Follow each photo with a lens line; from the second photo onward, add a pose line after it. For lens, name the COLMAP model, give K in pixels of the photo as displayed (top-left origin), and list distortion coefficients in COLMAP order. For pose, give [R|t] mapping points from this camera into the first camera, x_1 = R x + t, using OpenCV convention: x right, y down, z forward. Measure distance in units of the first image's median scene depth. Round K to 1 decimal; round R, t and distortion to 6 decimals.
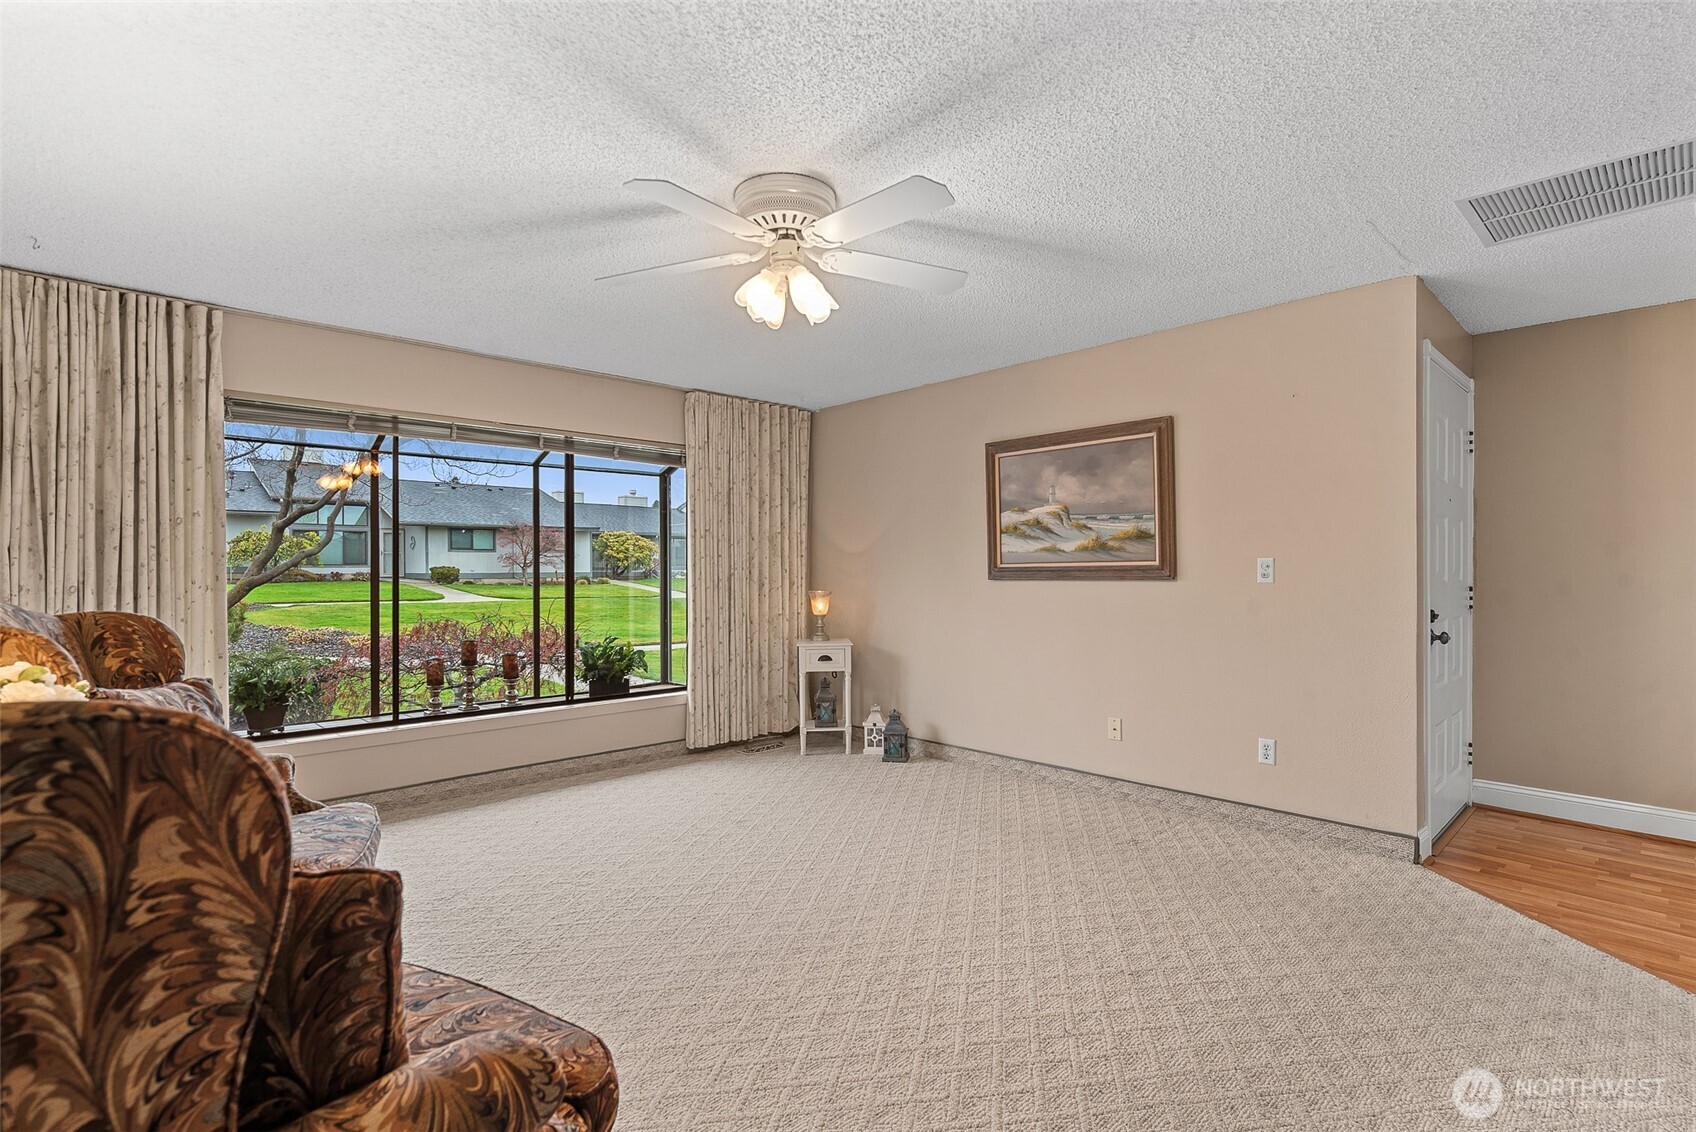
lens RADIAL K [[771.3, 0, 832.7], [0, 771.3, 570.5], [0, 0, 1]] dist [0.000654, -0.000115]
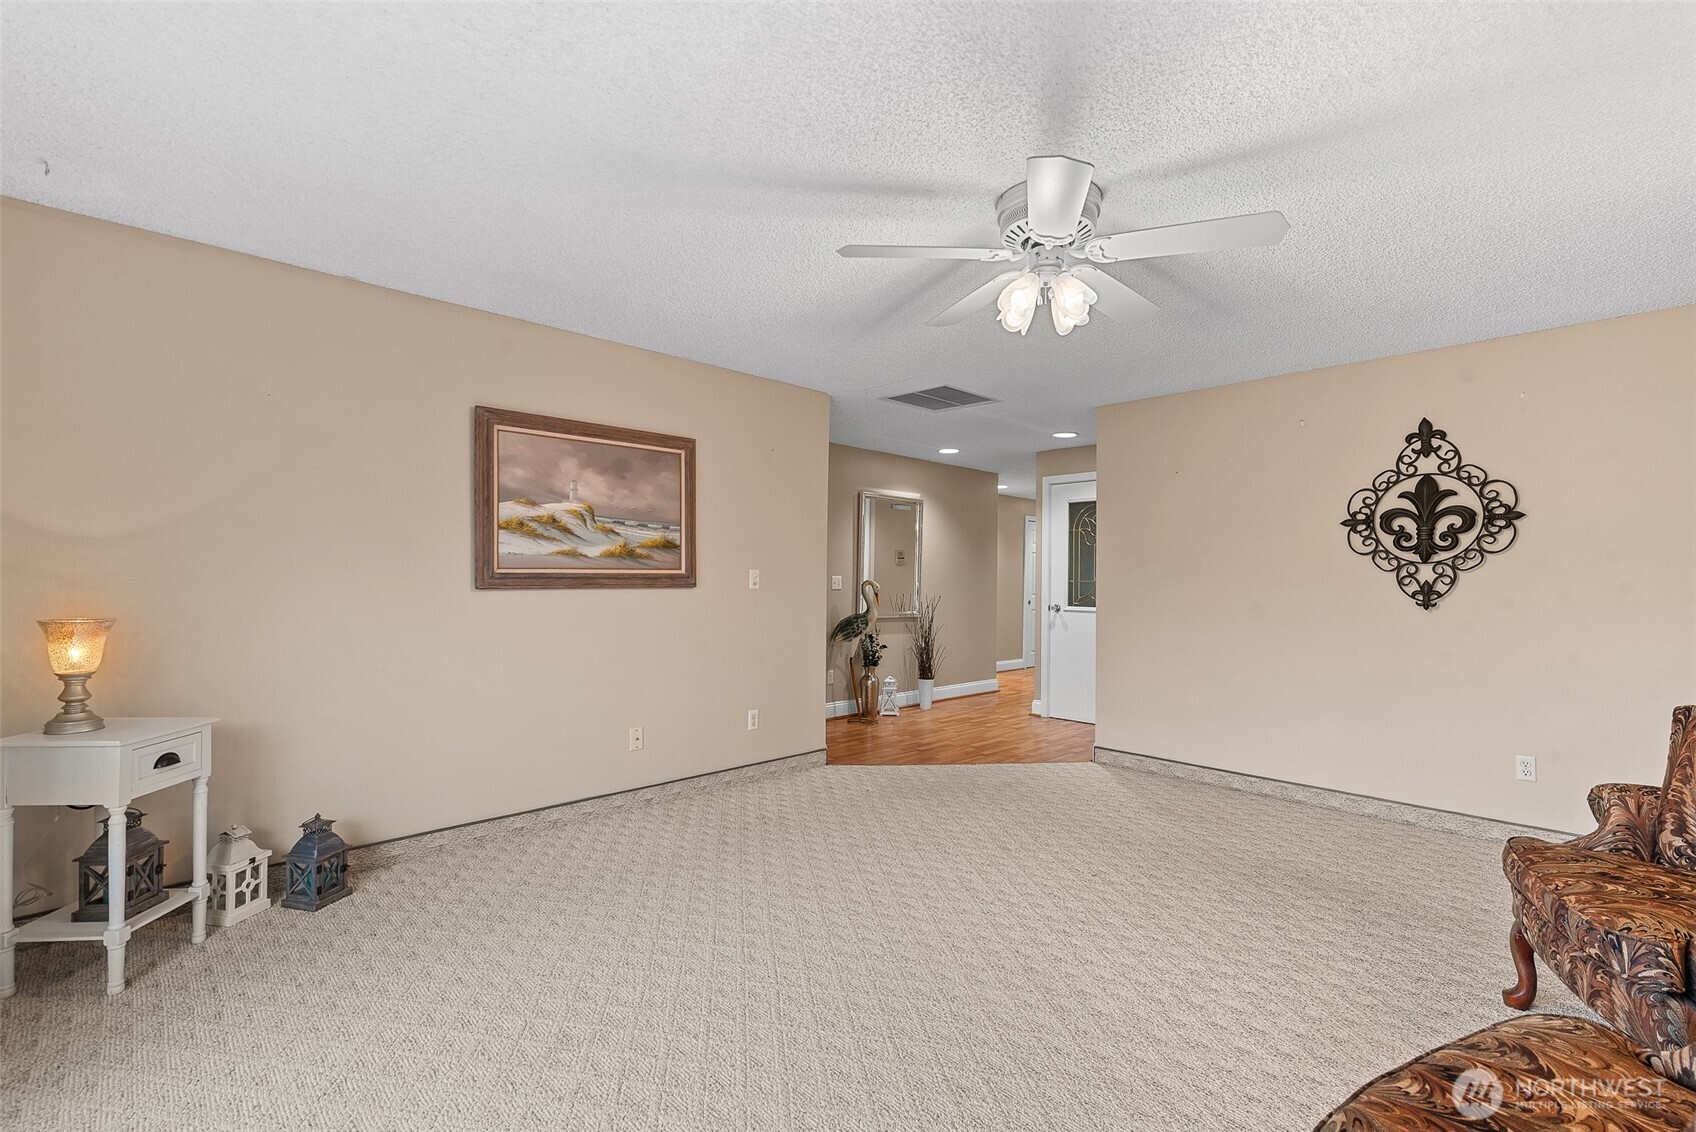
lens RADIAL K [[757.2, 0, 835.8], [0, 757.2, 572.9], [0, 0, 1]] dist [0.004042, -0.000451]
pose [[-0.005499, 0.009046, 0.999944, -0.582696], [-0.008952, 0.999919, -0.009095, -0.000247], [-0.999945, -0.009001, -0.005417, 0.722211]]
